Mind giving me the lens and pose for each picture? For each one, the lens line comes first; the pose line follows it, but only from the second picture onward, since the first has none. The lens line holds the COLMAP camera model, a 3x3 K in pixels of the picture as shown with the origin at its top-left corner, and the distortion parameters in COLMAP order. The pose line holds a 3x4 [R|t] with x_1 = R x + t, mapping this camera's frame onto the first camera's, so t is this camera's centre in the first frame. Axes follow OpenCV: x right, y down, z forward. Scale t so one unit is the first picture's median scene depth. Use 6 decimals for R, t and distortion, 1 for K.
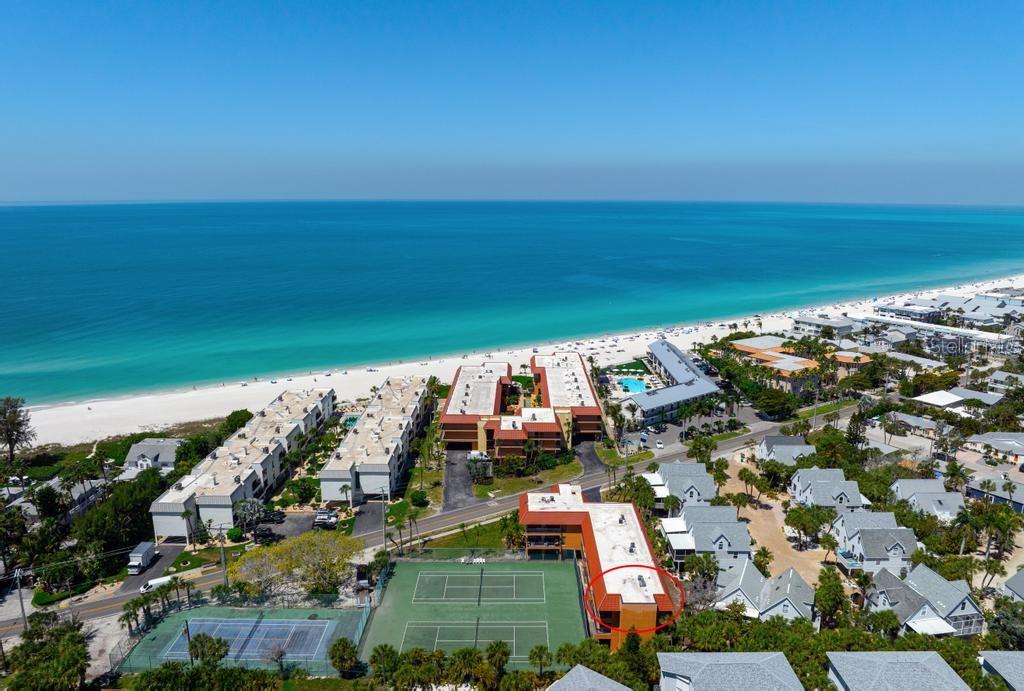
lens RADIAL K [[721.4, 0, 512.0], [0, 721.4, 345.5], [0, 0, 1]] dist [-0.018897, -0.036754]
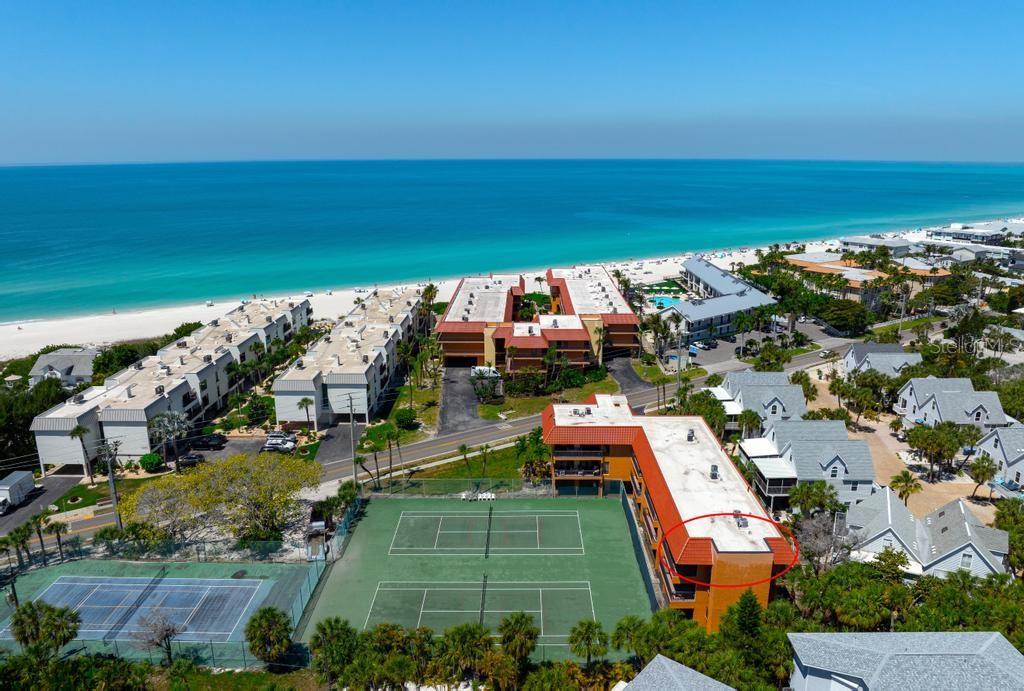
lens RADIAL K [[725.1, 0, 512.9], [0, 725.1, 325.8], [0, 0, 1]] dist [-0.034324, -0.001732]
pose [[0.999960, -0.003394, -0.008269, -0.010060], [0.003625, 0.999599, 0.028087, 0.083963], [0.008171, -0.028116, 0.999571, 0.221086]]
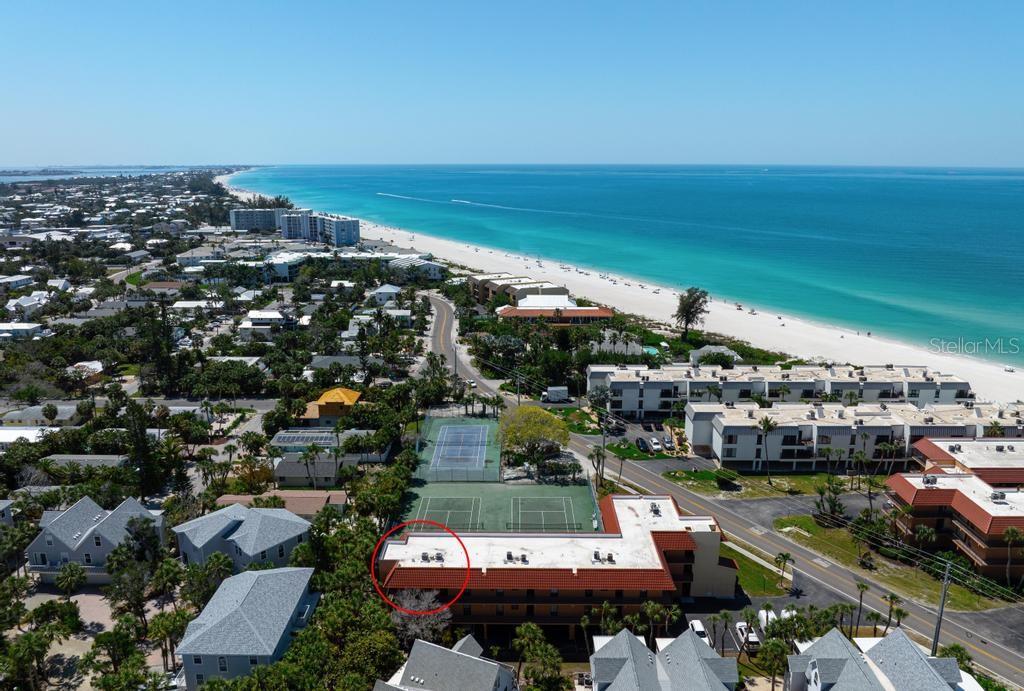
lens RADIAL K [[721.4, 0, 512.0], [0, 721.4, 345.5], [0, 0, 1]] dist [-0.018897, -0.036754]
pose [[-0.002583, 0.245748, -0.969330, 0.564638], [-0.202280, 0.949167, 0.241175, -0.072484], [0.979324, 0.196699, 0.047259, 0.618283]]
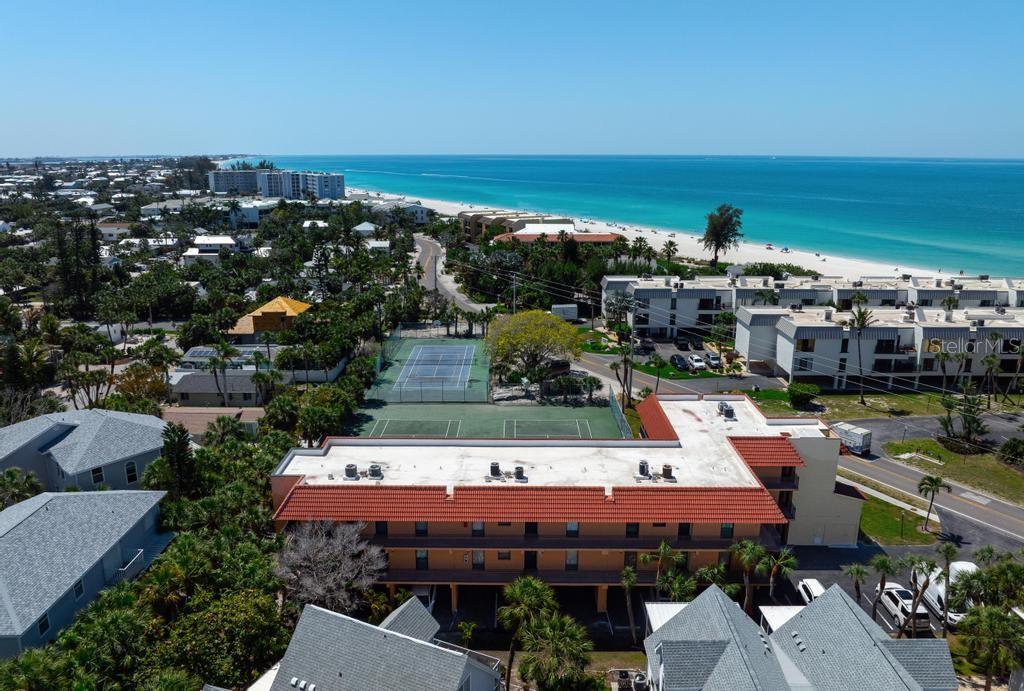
lens RADIAL K [[721.4, 0, 512.0], [0, 721.4, 345.5], [0, 0, 1]] dist [-0.018897, -0.036754]
pose [[-0.001220, 0.256591, -0.966519, 0.384364], [-0.202626, 0.946407, 0.251508, 0.065754], [0.979255, 0.196149, 0.050838, 0.651192]]
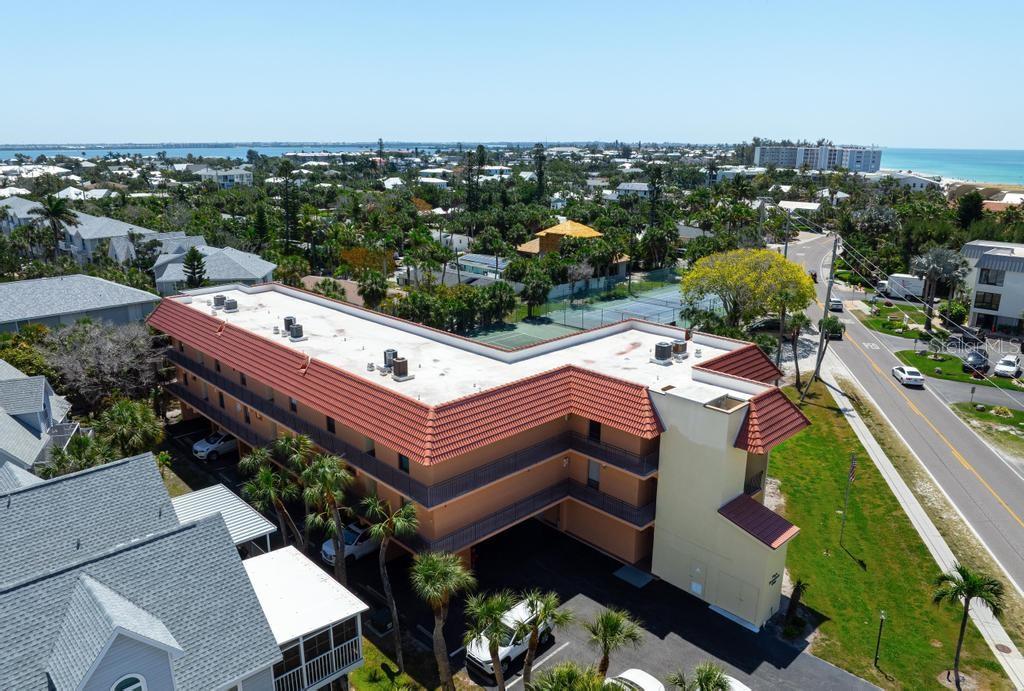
lens RADIAL K [[726.4, 0, 512.0], [0, 726.4, 345.5], [0, 0, 1]] dist [-0.035904, 0.000472]
pose [[-0.709693, 0.185530, -0.679643, 0.234409], [-0.148294, 0.903748, 0.401558, 0.078694], [0.688727, 0.385770, -0.613871, 0.891334]]
